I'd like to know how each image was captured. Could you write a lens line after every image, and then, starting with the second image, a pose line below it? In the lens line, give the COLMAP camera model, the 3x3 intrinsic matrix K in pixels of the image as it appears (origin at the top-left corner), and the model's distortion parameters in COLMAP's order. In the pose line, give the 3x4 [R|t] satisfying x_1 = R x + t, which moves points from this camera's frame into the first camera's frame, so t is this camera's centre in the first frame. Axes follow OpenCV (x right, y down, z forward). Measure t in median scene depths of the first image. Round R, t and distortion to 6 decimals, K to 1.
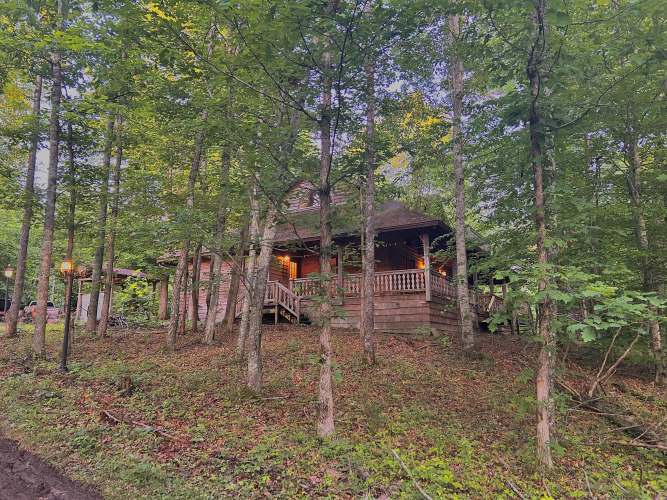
lens RADIAL K [[502.8, 0, 328.6], [0, 502.8, 249.0], [0, 0, 1]] dist [0.006743, -0.006602]
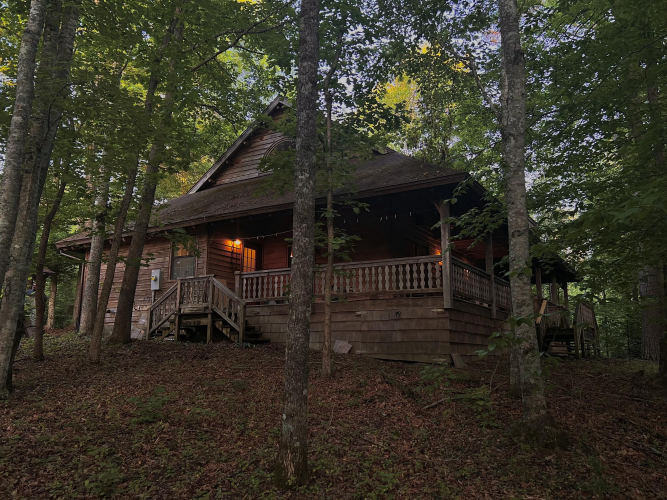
lens RADIAL K [[543.9, 0, 337.1], [0, 543.9, 250.0], [0, 0, 1]] dist [0.028874, -0.023367]
pose [[0.999958, 0.004636, -0.007969, 0.067660], [-0.004571, 0.999957, 0.008107, 0.027251], [0.008006, -0.008071, 0.999935, 0.330465]]
